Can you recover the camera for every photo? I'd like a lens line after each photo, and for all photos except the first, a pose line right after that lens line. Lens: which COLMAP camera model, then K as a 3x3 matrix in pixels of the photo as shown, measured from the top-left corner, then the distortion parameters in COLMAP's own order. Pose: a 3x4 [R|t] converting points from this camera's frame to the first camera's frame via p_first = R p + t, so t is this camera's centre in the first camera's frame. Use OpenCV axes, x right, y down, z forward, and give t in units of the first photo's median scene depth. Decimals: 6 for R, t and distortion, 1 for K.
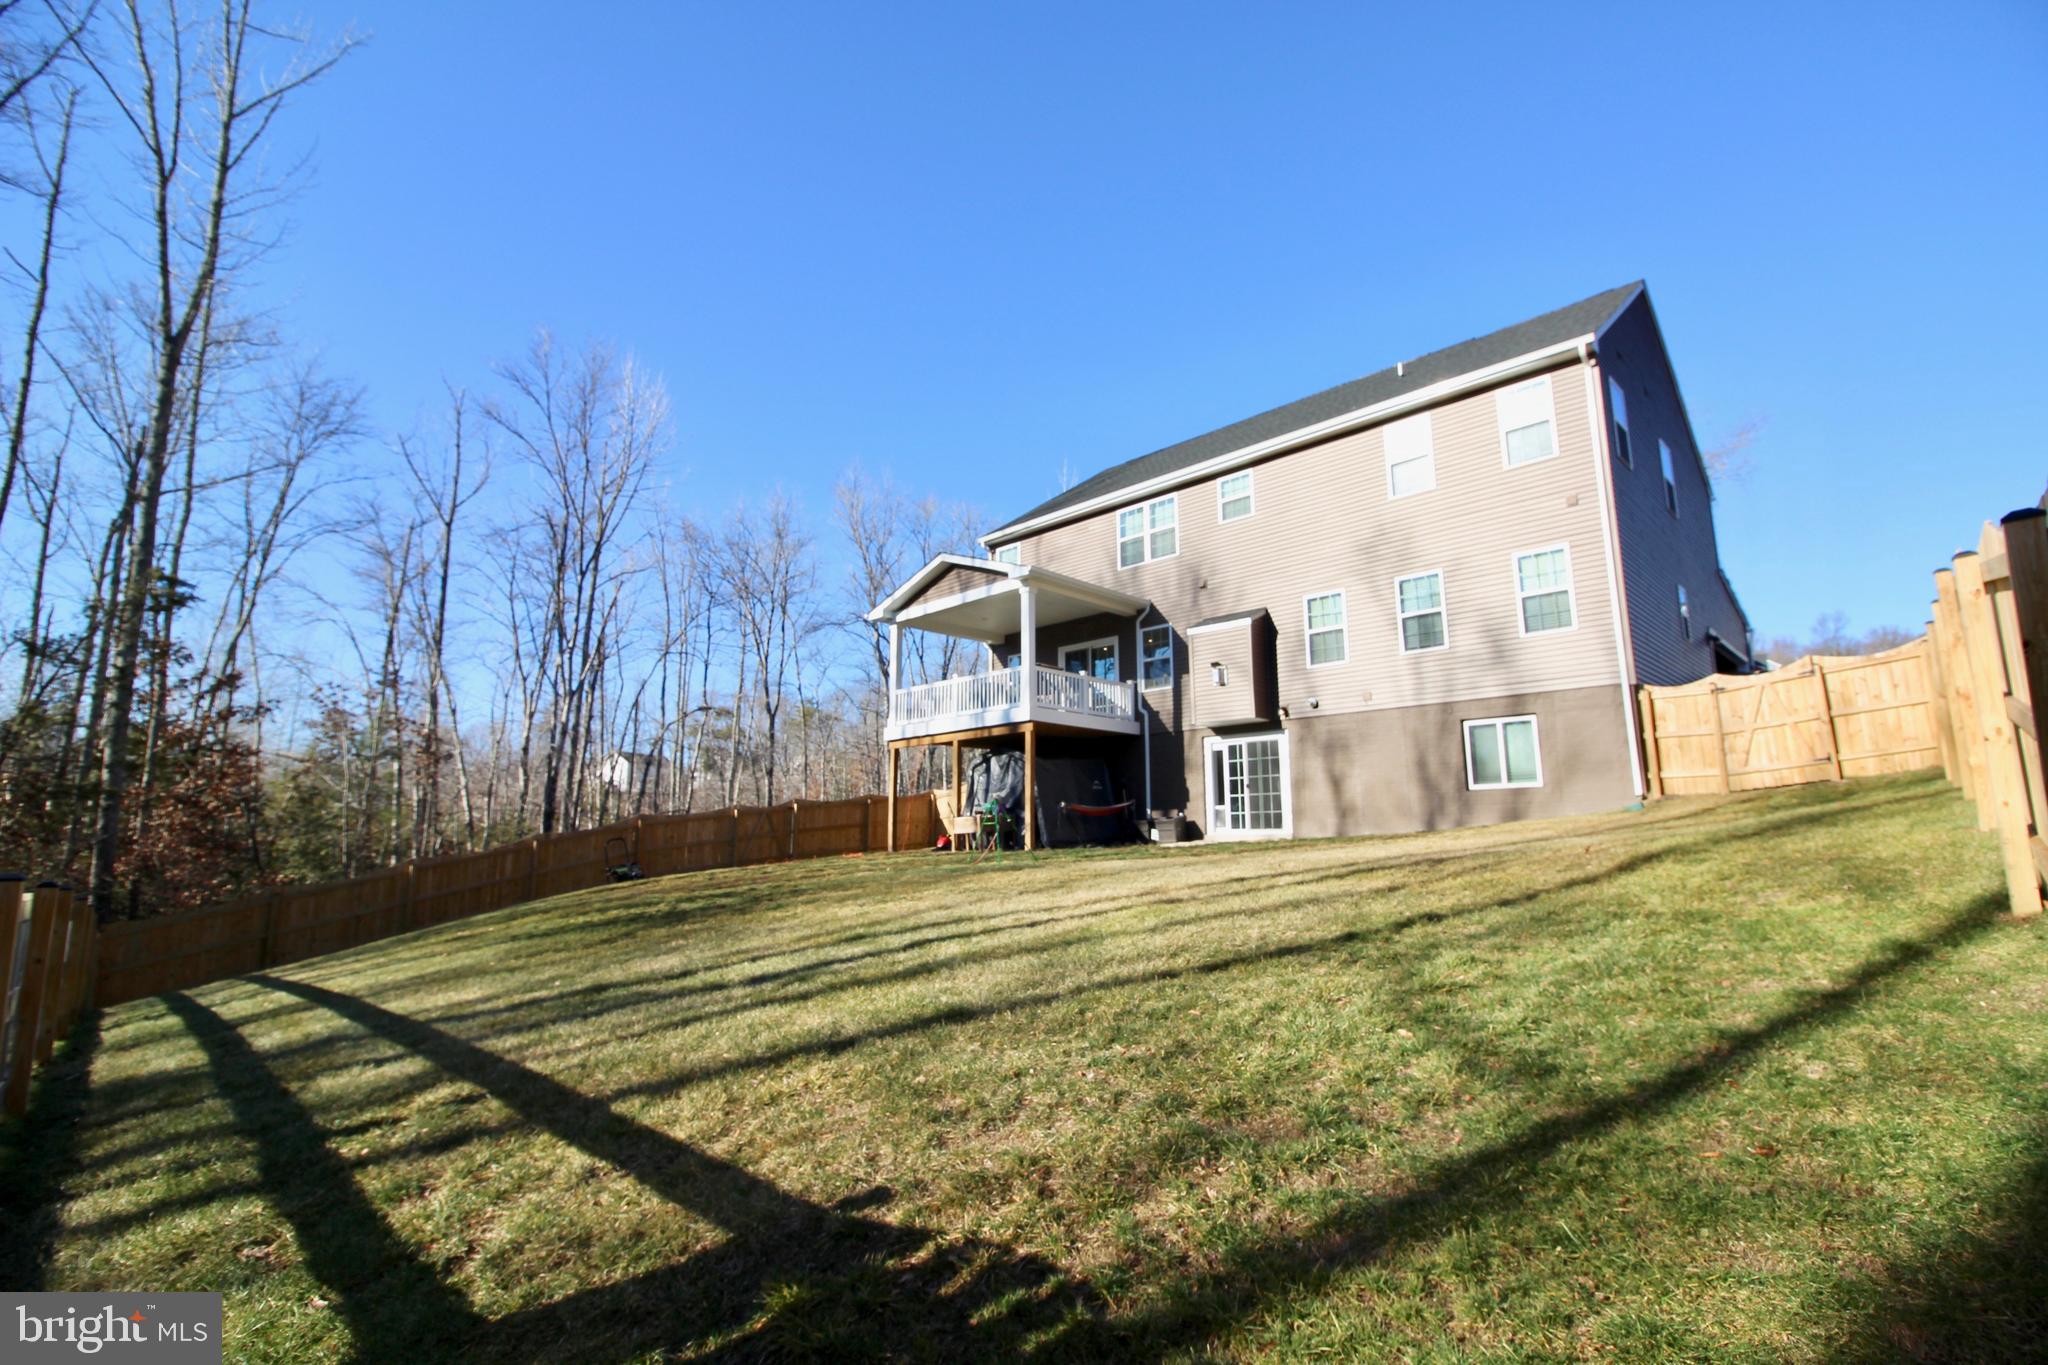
lens RADIAL K [[938.8, 0, 1032.4], [0, 938.8, 671.4], [0, 0, 1]] dist [0.000711, -0.015161]
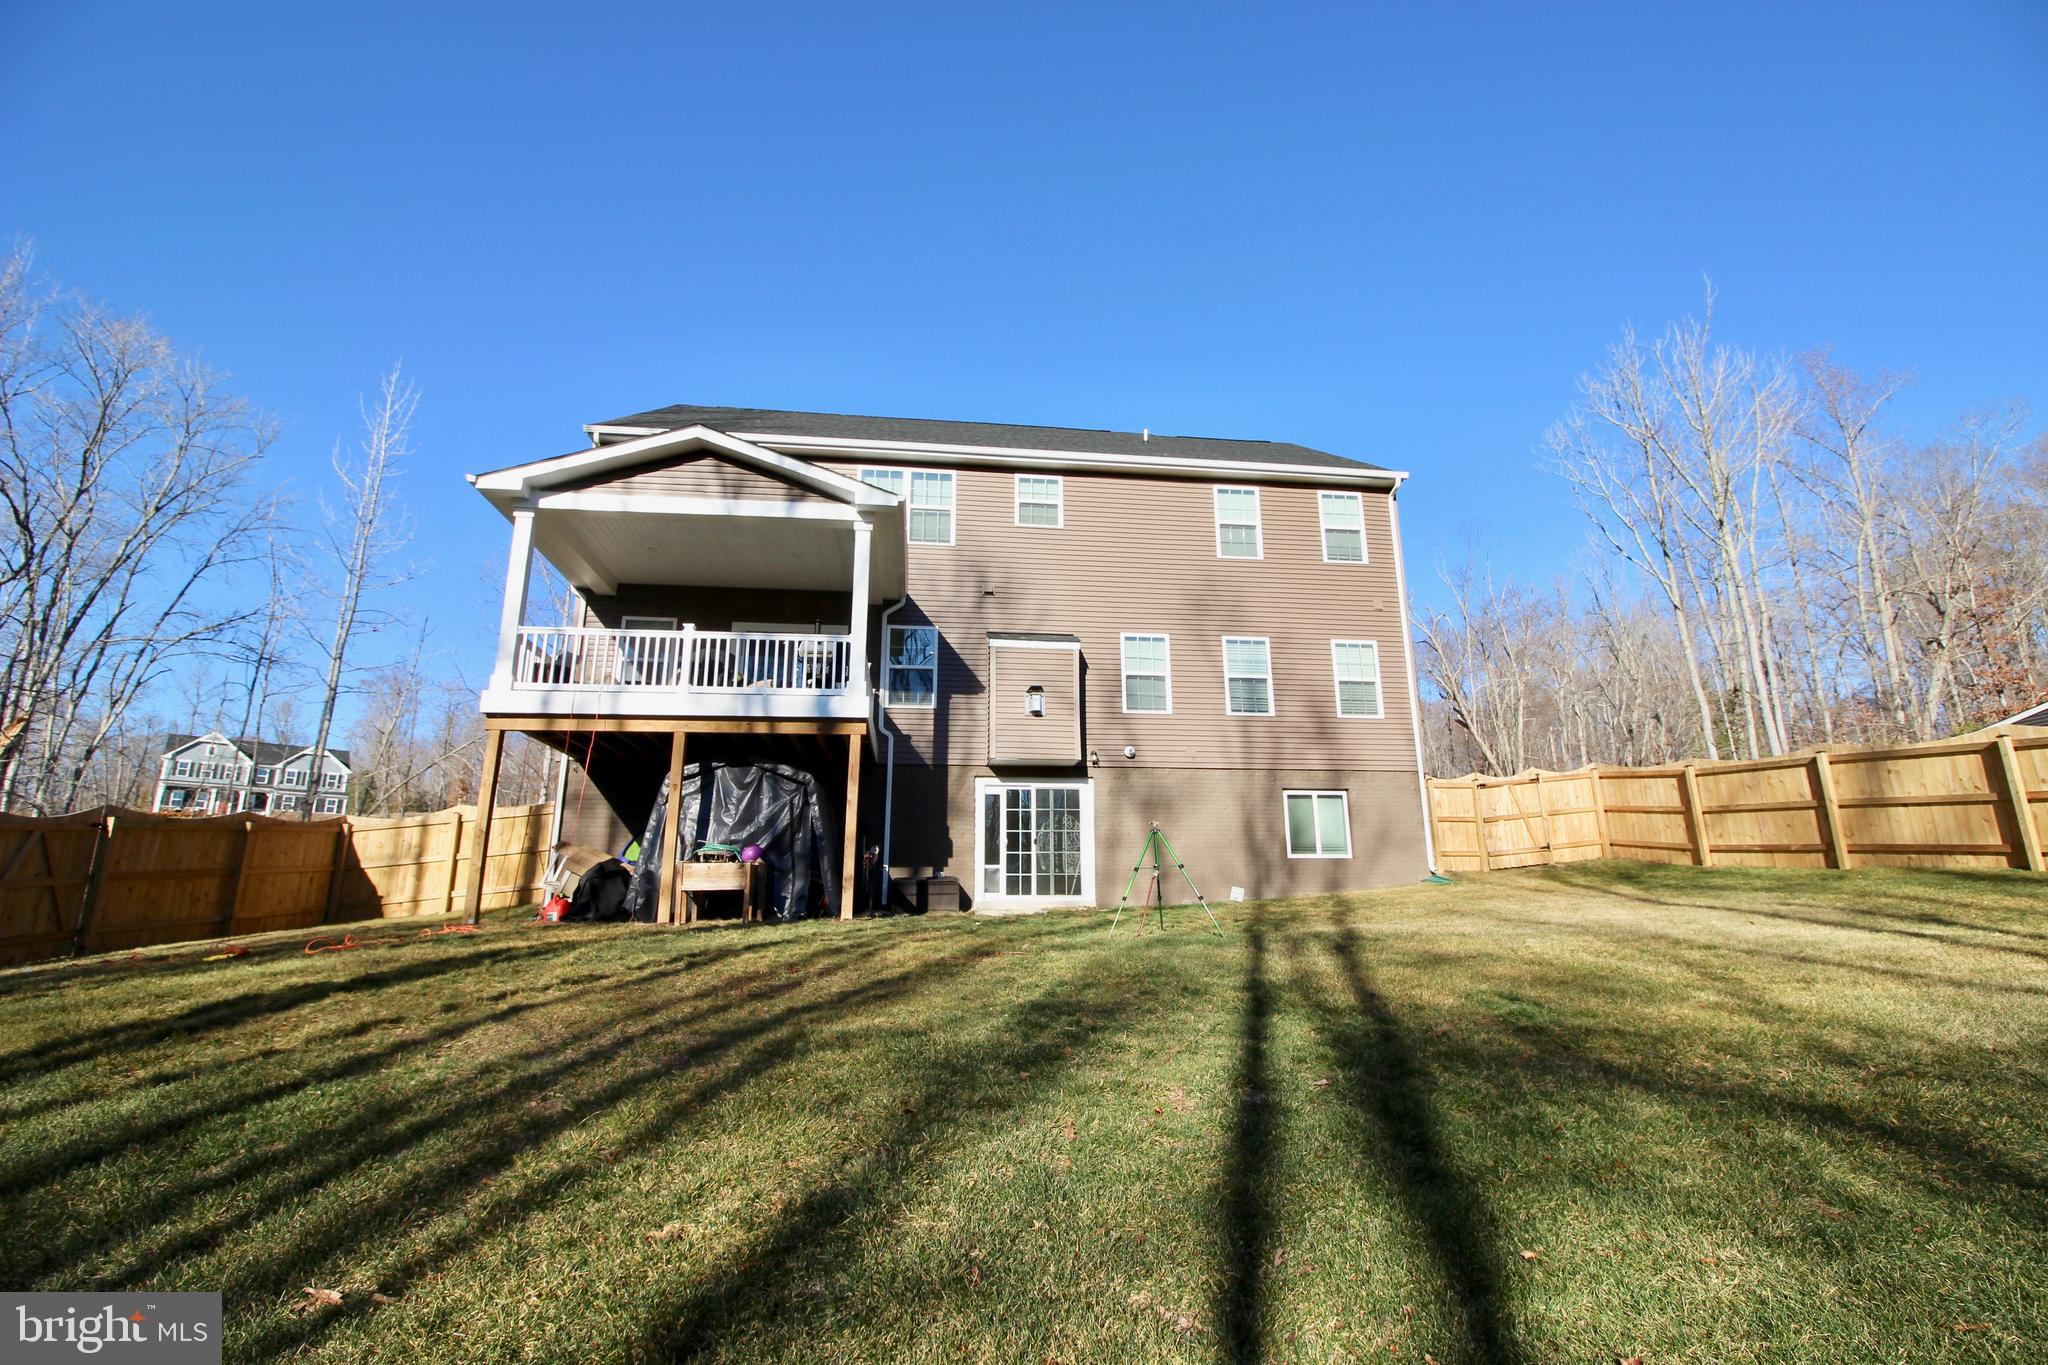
lens RADIAL K [[938.8, 0, 1032.4], [0, 938.8, 671.4], [0, 0, 1]] dist [0.000711, -0.015161]
pose [[0.621652, 0.202555, 0.756651, -0.412069], [-0.141405, 0.979136, -0.145938, 0.093858], [-0.770424, -0.016272, 0.637324, 0.467911]]
